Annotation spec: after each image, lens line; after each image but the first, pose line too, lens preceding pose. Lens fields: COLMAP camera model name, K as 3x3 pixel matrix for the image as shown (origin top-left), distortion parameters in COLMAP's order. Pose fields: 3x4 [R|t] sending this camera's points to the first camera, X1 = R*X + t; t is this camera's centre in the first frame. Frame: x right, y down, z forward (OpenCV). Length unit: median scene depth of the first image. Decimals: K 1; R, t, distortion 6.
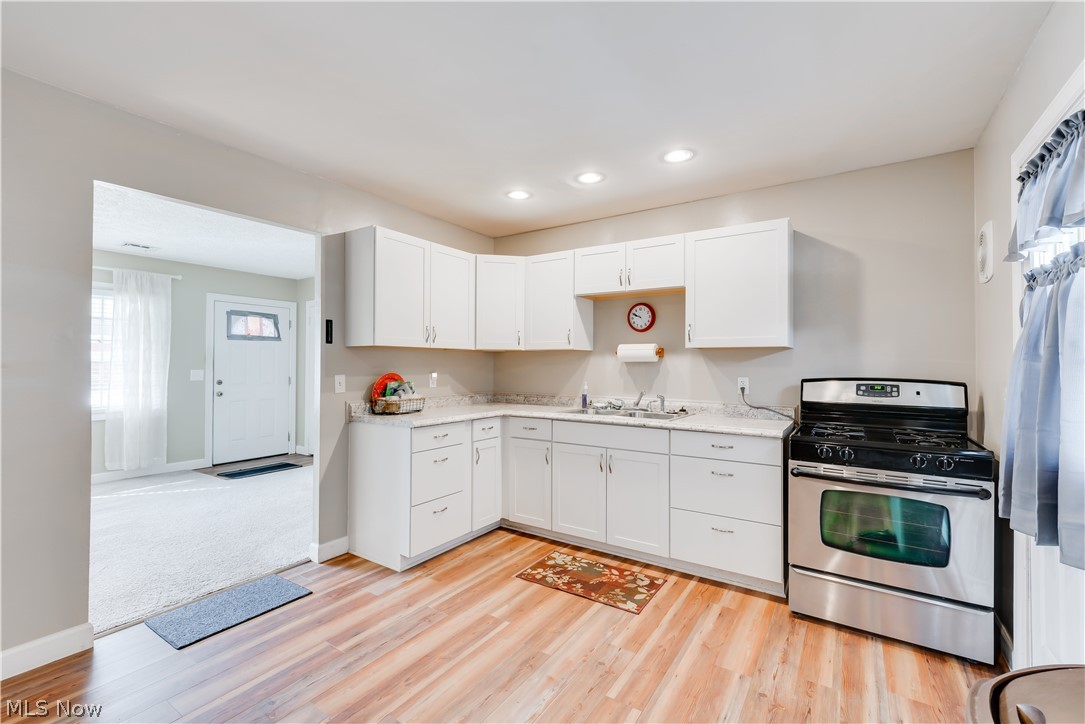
lens RADIAL K [[464.5, 0, 543.4], [0, 464.5, 361.1], [0, 0, 1]] dist [-0.000257, -0.001360]
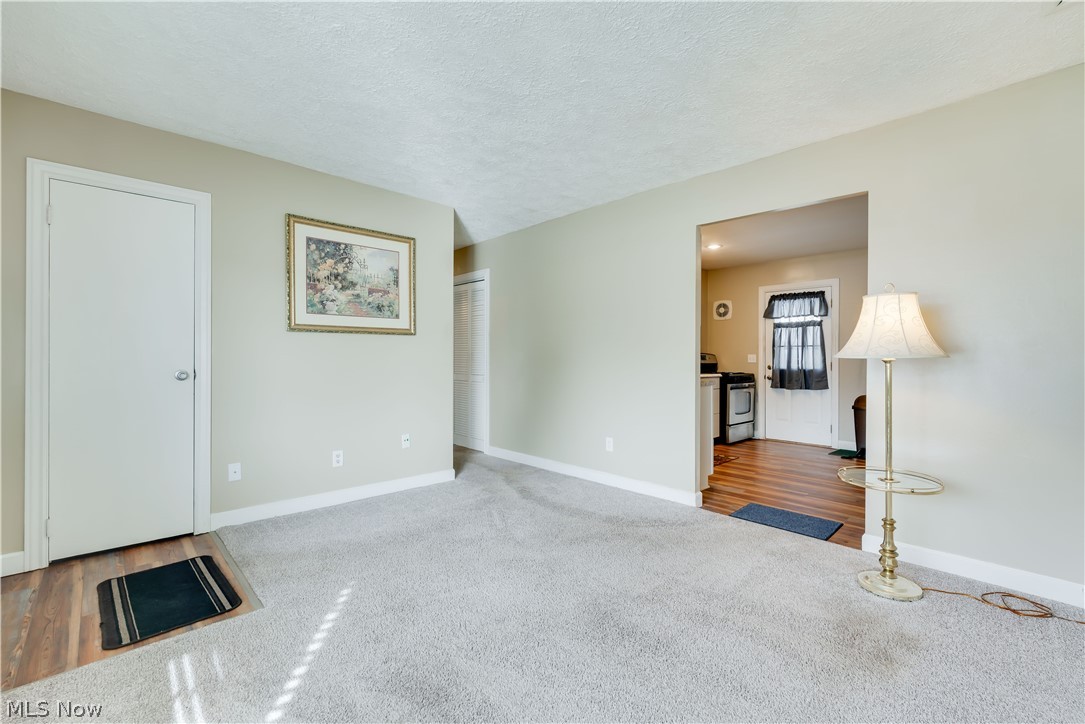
lens RADIAL K [[464.5, 0, 545.3], [0, 464.5, 360.3], [0, 0, 1]] dist [-0.000257, -0.001360]
pose [[0.214554, -0.005881, 0.976694, -1.671793], [-0.010786, 0.999907, 0.008390, 0.056318], [-0.976653, -0.012335, 0.214470, 1.115618]]
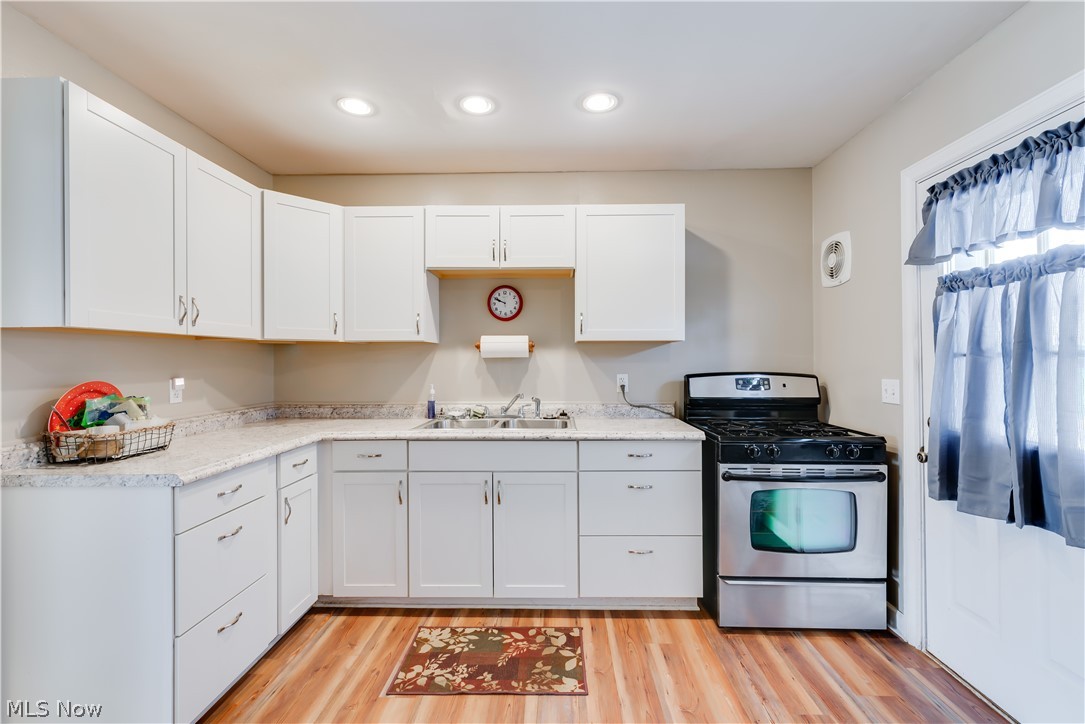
lens RADIAL K [[464.5, 0, 547.0], [0, 464.5, 360.3], [0, 0, 1]] dist [-0.000257, -0.001360]
pose [[0.846122, -0.007637, 0.532934, -0.191828], [0.003846, 0.999959, 0.008223, -0.000307], [-0.532975, -0.004908, 0.846117, 0.315064]]
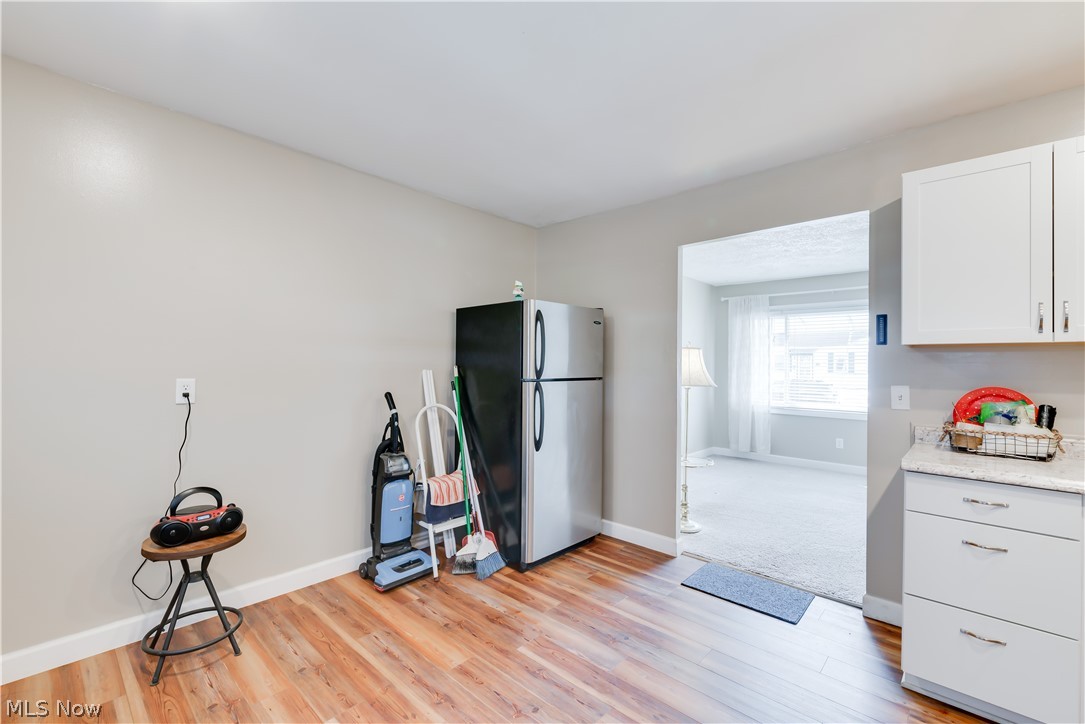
lens RADIAL K [[464.5, 0, 551.5], [0, 464.5, 361.7], [0, 0, 1]] dist [-0.000257, -0.001360]
pose [[-0.152838, -0.012789, -0.988168, 0.398376], [-0.006039, 0.999910, -0.012007, 0.003696], [0.988233, 0.004132, -0.152902, 0.567773]]
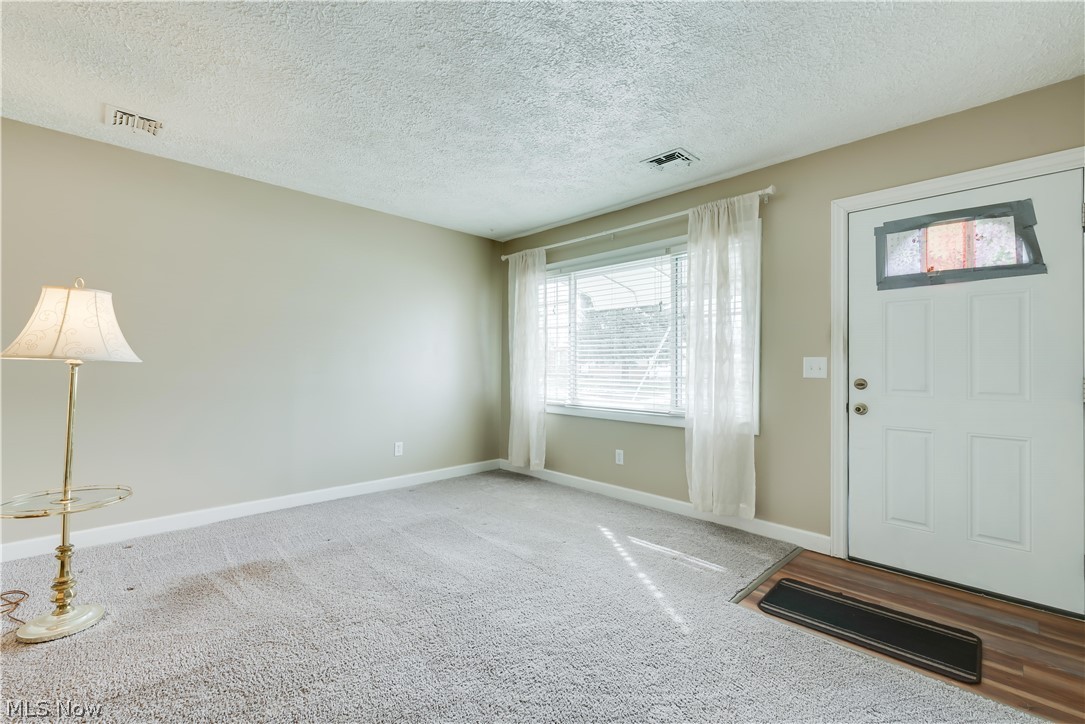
lens RADIAL K [[464.5, 0, 547.9], [0, 464.5, 359.4], [0, 0, 1]] dist [-0.000257, -0.001360]
pose [[-0.190792, -0.019498, -0.981437, -0.347094], [-0.004784, 0.999809, -0.018933, 0.060890], [0.981619, 0.001083, -0.190849, 1.507204]]
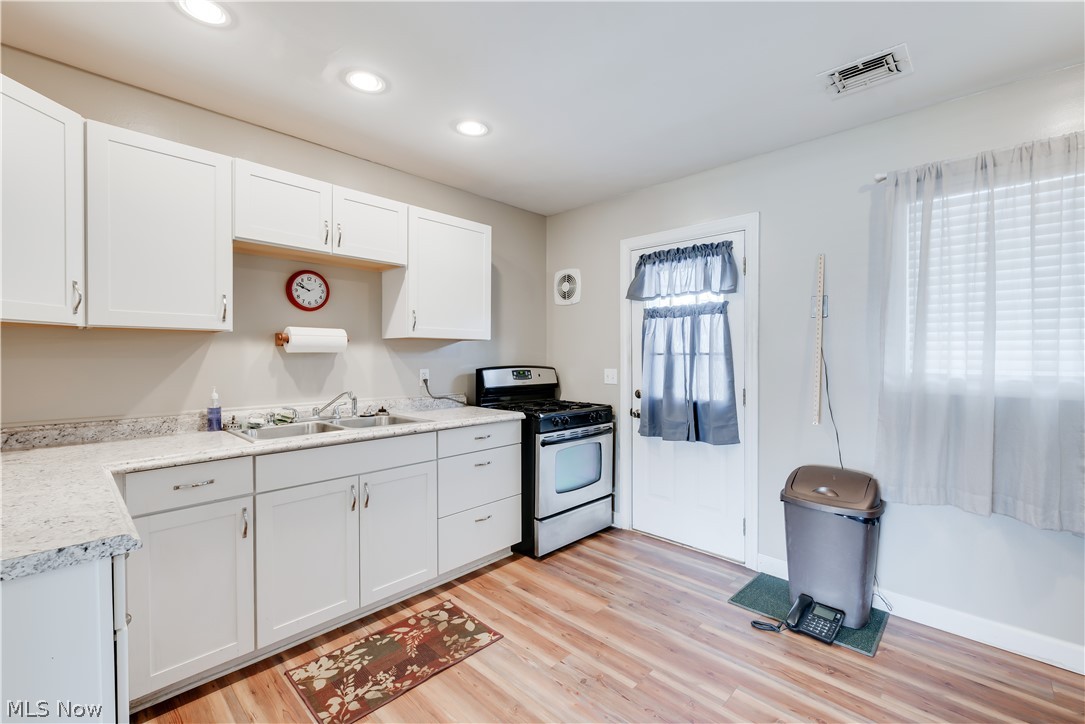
lens RADIAL K [[464.5, 0, 548.4], [0, 464.5, 360.9], [0, 0, 1]] dist [-0.000257, -0.001360]
pose [[0.167783, -0.016202, 0.985691, -0.513211], [-0.007662, 0.999813, 0.017738, -0.001330], [-0.985794, -0.010528, 0.167628, 0.600324]]
